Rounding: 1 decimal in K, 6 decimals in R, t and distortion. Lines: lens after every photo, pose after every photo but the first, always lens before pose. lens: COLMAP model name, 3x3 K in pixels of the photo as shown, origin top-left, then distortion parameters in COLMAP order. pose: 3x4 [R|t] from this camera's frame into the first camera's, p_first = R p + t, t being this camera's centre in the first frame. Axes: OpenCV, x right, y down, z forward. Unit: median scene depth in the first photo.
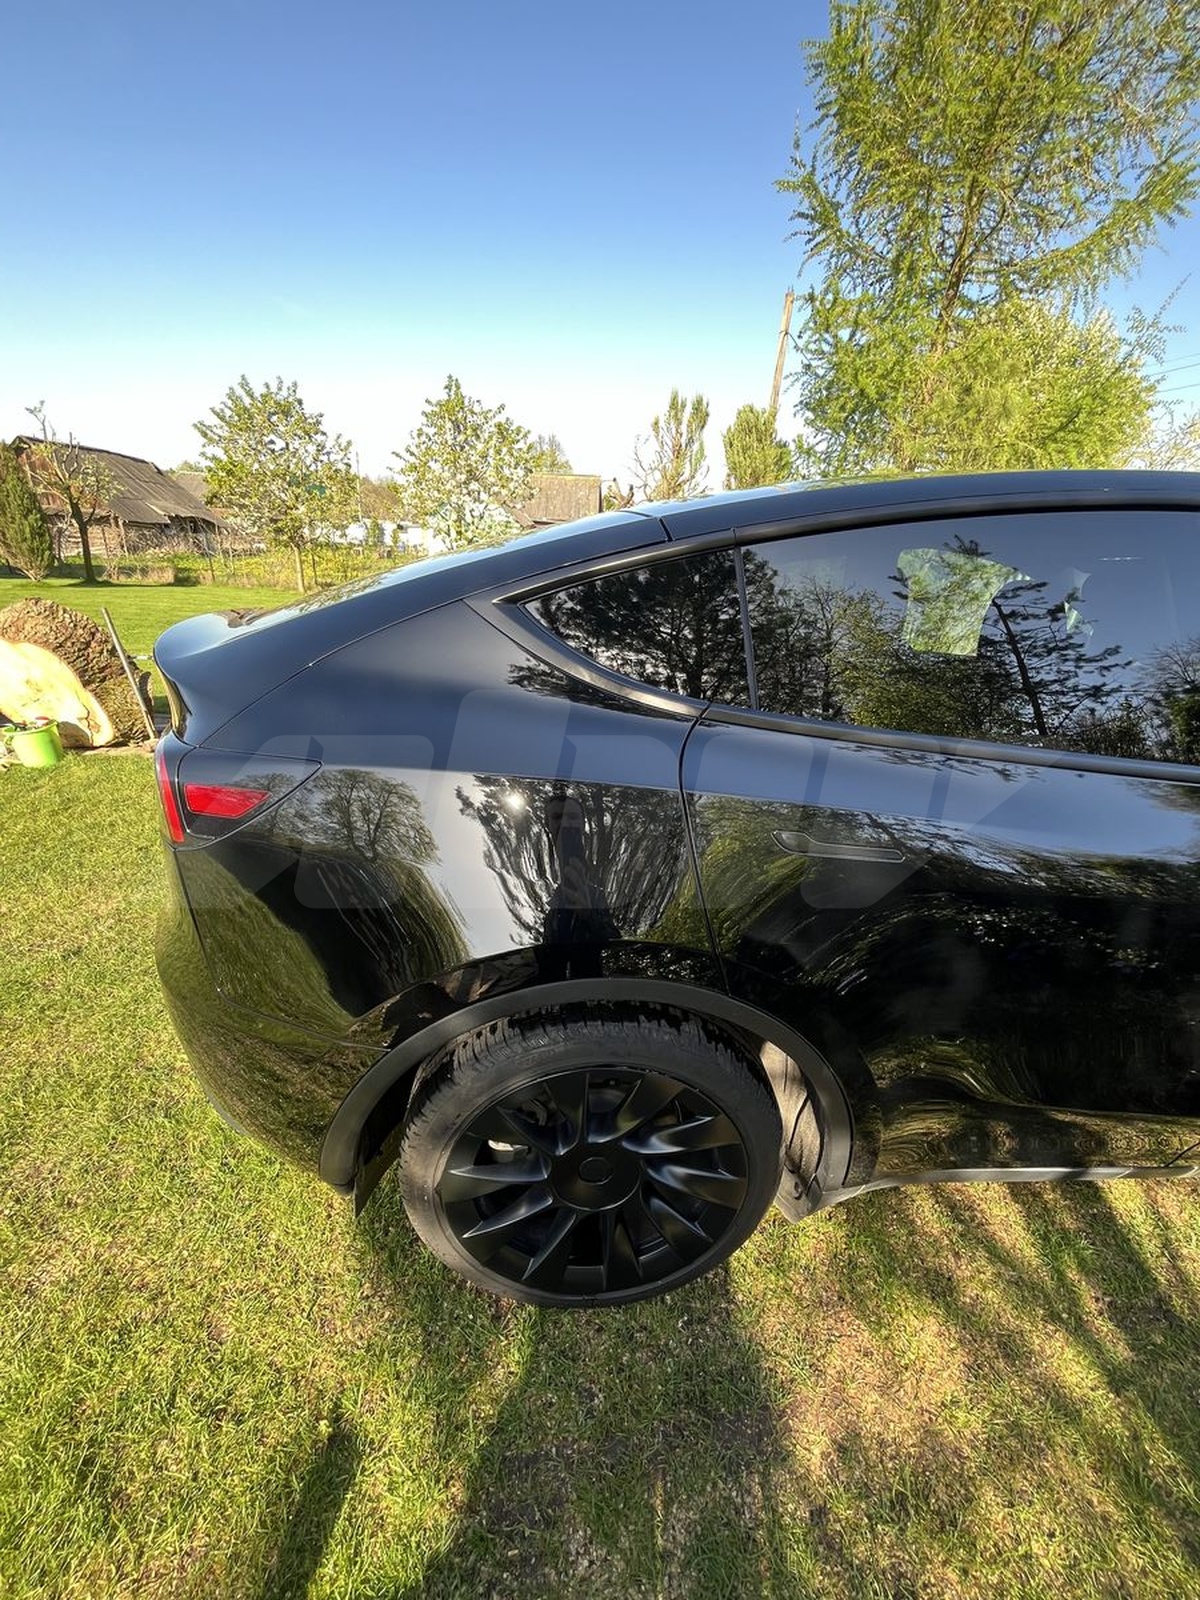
lens RADIAL K [[645.4, 0, 600.3], [0, 645.4, 807.5], [0, 0, 1]] dist [-0.004152, 0.000307]
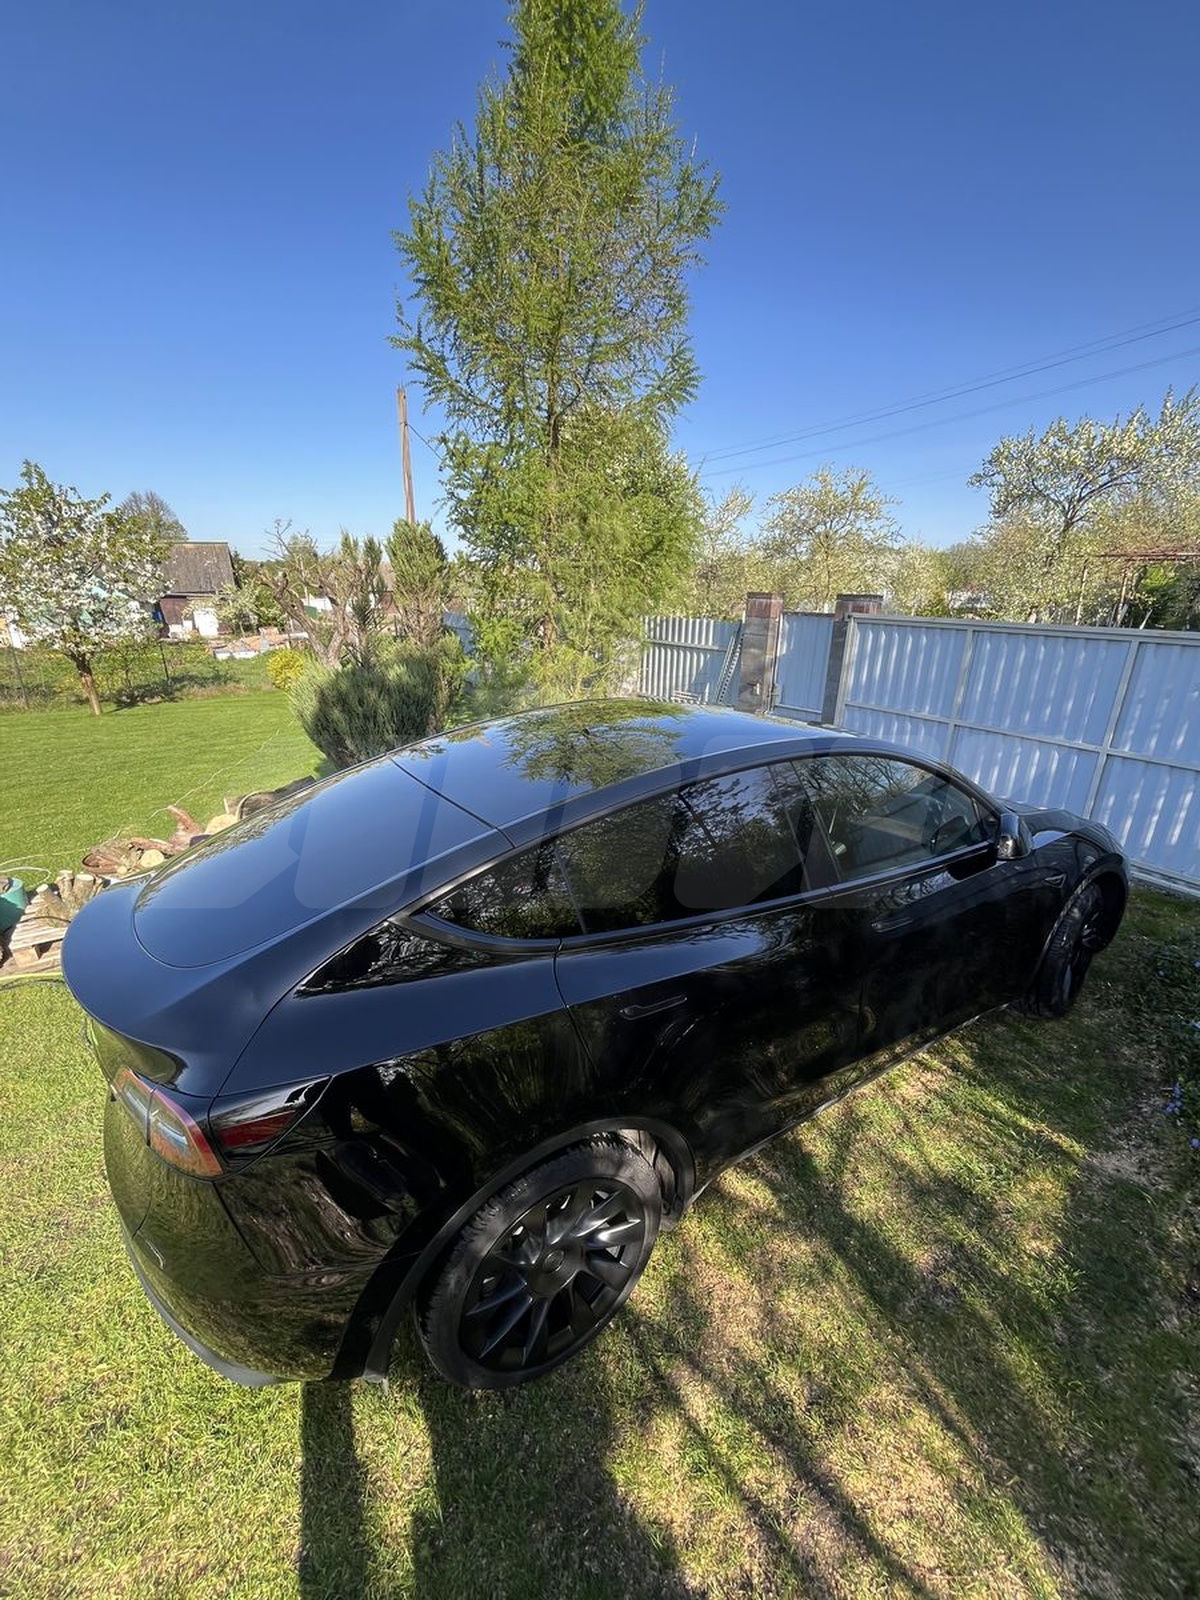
lens RADIAL K [[645.4, 0, 599.4], [0, 645.4, 810.9], [0, 0, 1]] dist [-0.004152, 0.000307]
pose [[0.881075, -0.206538, 0.425498, -0.053661], [0.235001, 0.971882, -0.014860, -0.067134], [-0.410464, 0.113085, 0.904838, -0.083133]]
